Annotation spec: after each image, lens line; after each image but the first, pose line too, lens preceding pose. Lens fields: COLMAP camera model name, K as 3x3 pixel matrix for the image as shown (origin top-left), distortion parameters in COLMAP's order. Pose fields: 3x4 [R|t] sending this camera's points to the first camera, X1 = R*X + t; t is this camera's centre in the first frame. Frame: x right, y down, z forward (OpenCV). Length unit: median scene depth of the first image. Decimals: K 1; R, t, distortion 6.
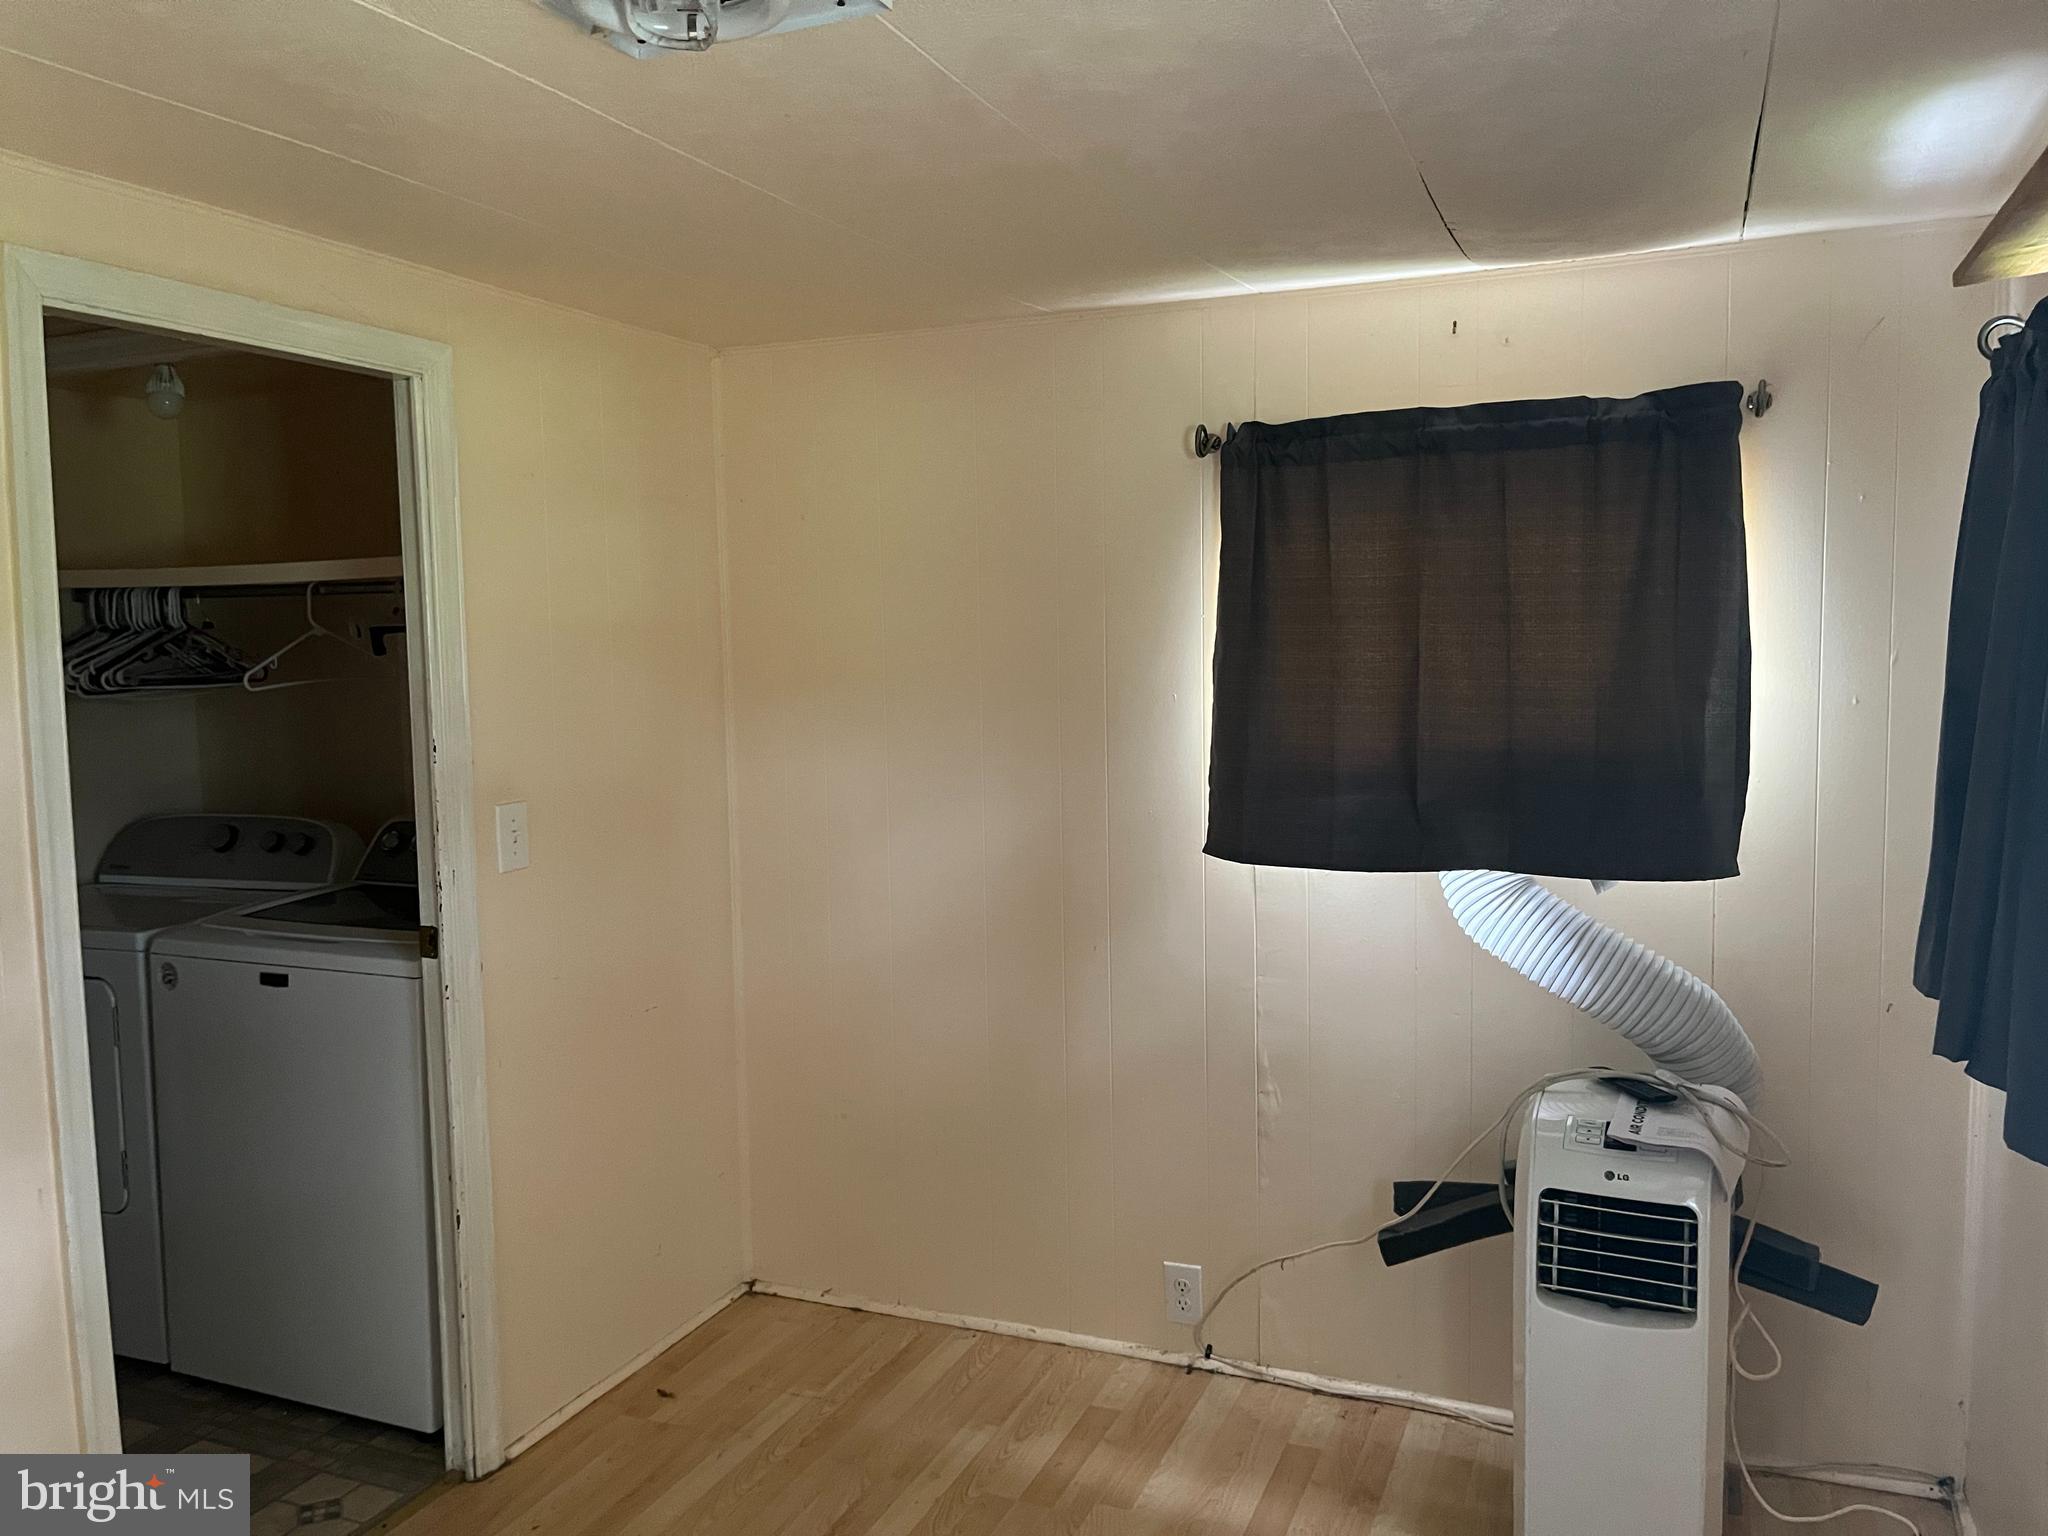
lens RADIAL K [[1556.6, 0, 1012.2], [0, 1556.6, 767.0], [0, 0, 1]] dist [0.022528, -0.007722]
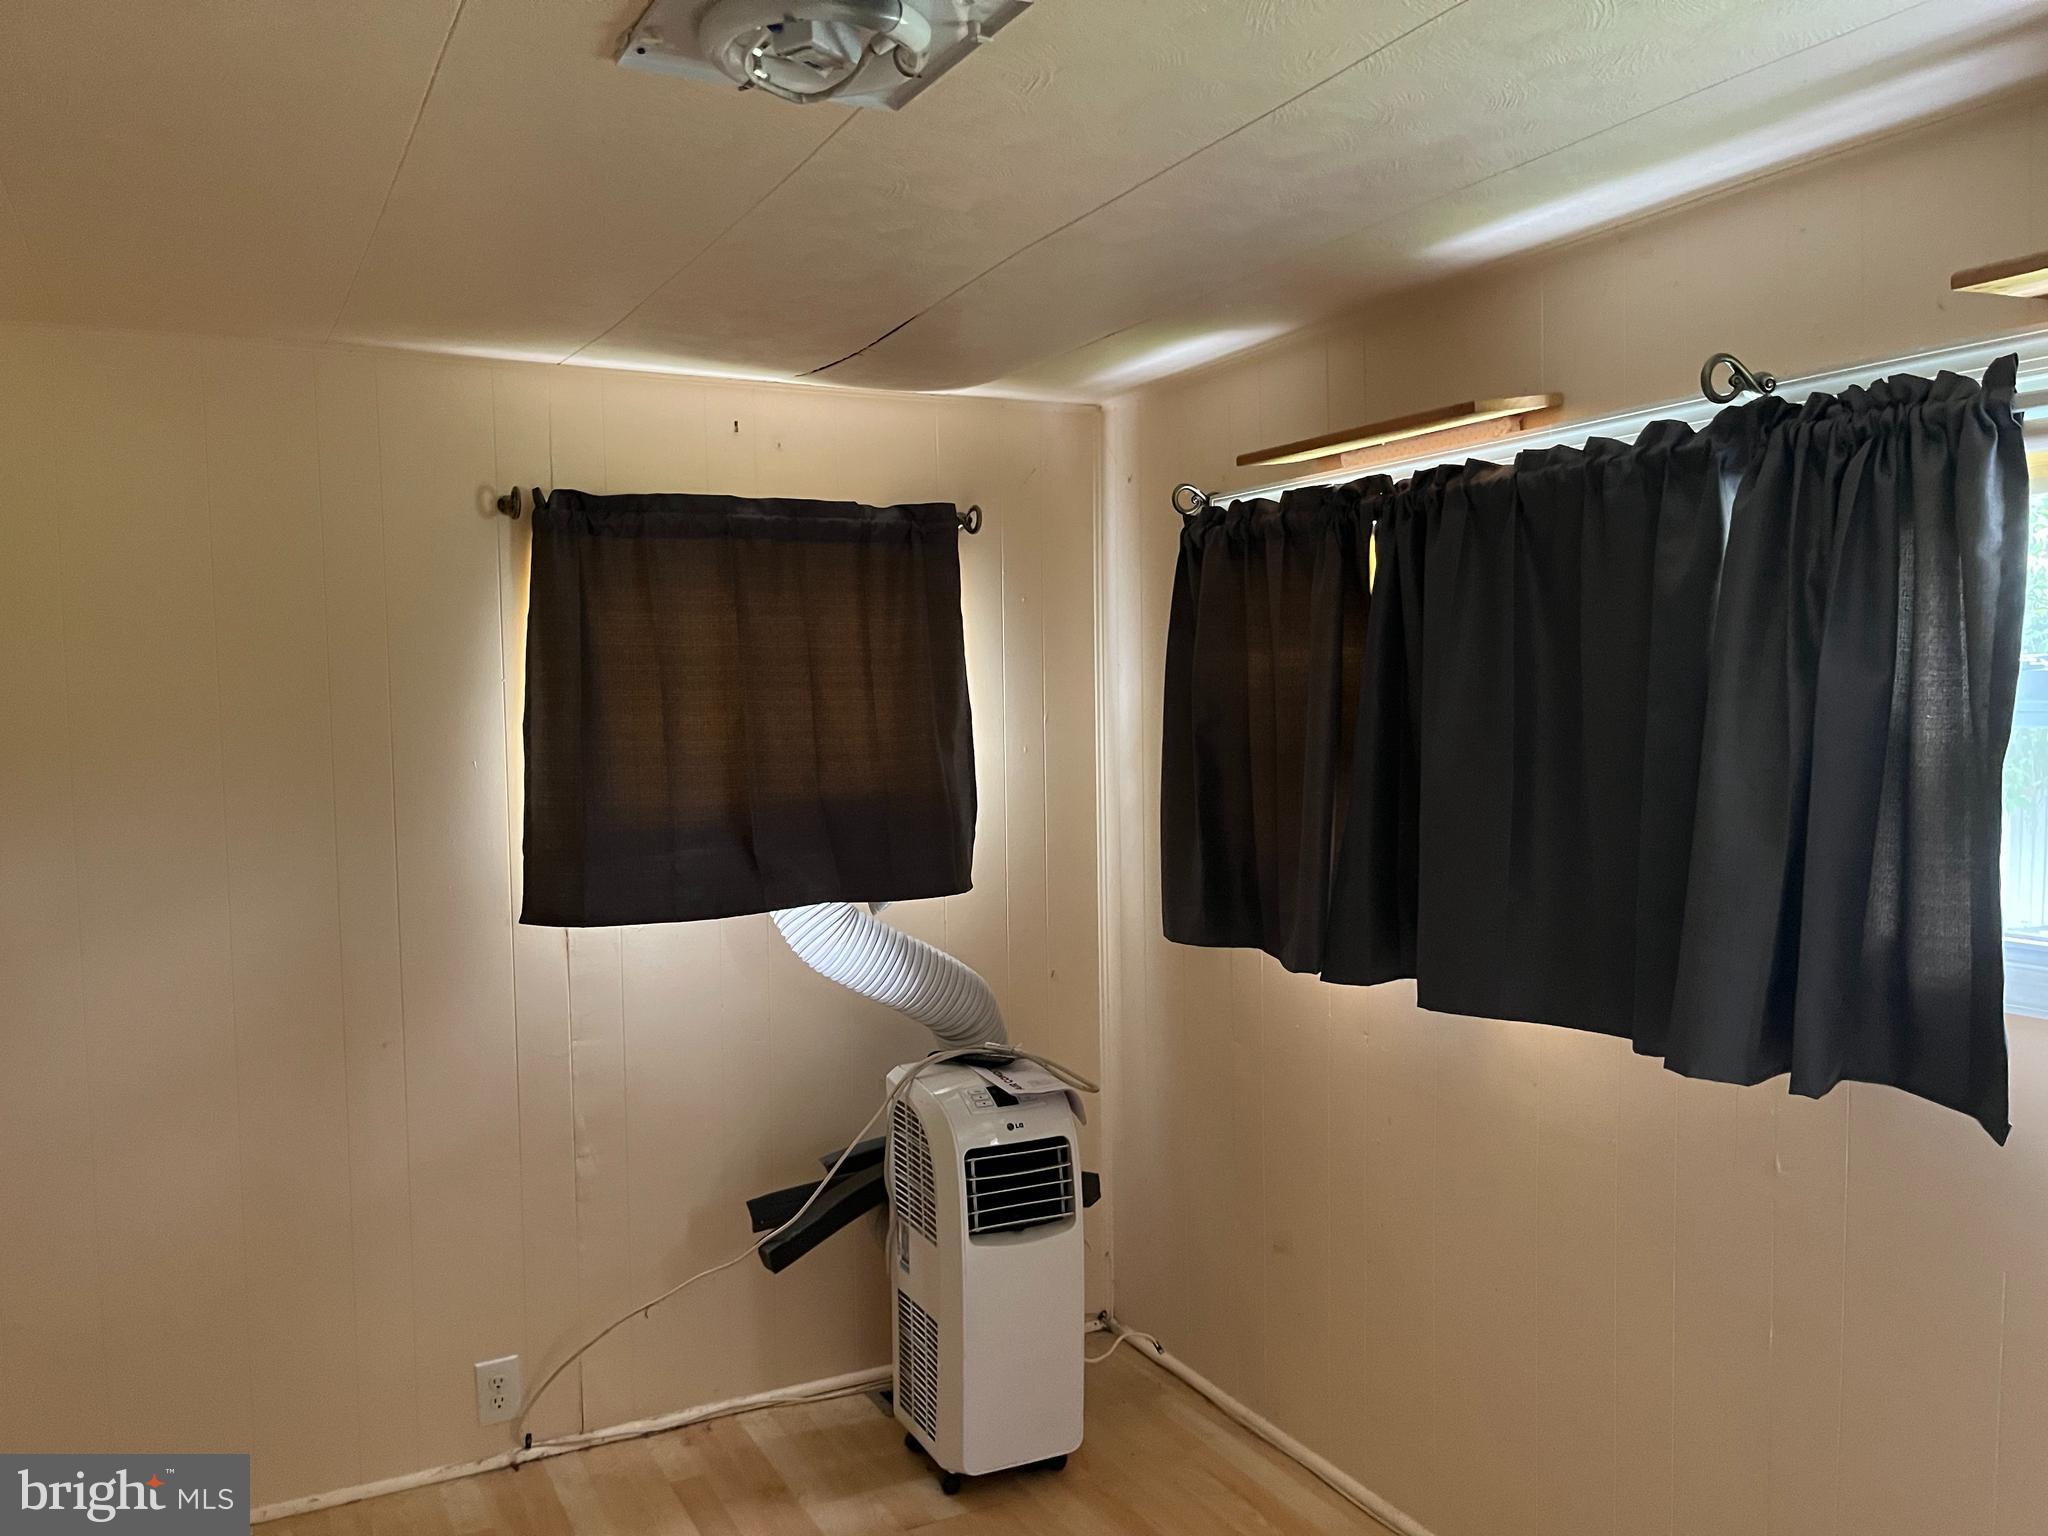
lens RADIAL K [[1560.0, 0, 1024.0], [0, 1560.0, 768.0], [0, 0, 1]] dist [0.004870, -0.001501]
pose [[0.629838, -0.031349, 0.776094, -0.416117], [0.066047, 0.997728, -0.013299, -0.007117], [-0.773913, 0.059634, 0.630477, 0.130697]]
